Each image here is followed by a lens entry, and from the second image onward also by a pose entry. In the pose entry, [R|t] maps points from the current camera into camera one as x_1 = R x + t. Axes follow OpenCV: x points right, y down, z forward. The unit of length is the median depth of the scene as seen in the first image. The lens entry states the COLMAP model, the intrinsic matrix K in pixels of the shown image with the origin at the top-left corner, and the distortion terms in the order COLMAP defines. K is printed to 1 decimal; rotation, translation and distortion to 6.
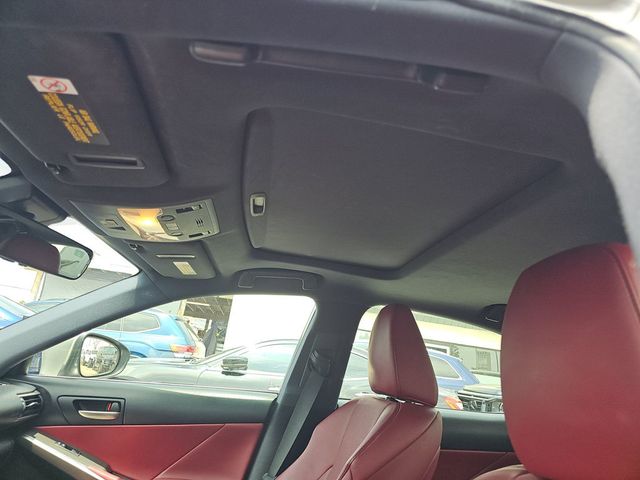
lens RADIAL K [[426.3, 0, 318.5], [0, 426.3, 236.6], [0, 0, 1]] dist [0.055726, -0.048791]
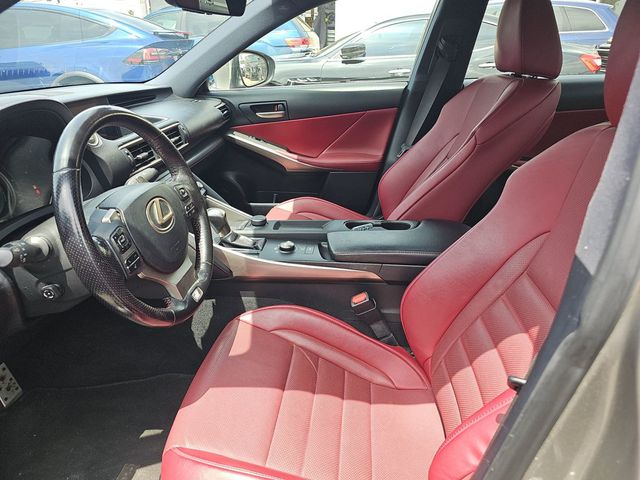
lens RADIAL K [[426.3, 0, 318.5], [0, 426.3, 236.6], [0, 0, 1]] dist [0.055726, -0.048791]
pose [[0.960995, -0.026132, -0.275328, -0.020022], [0.199472, 0.755071, 0.624563, -0.088214], [0.191571, -0.655122, 0.730832, -0.158913]]
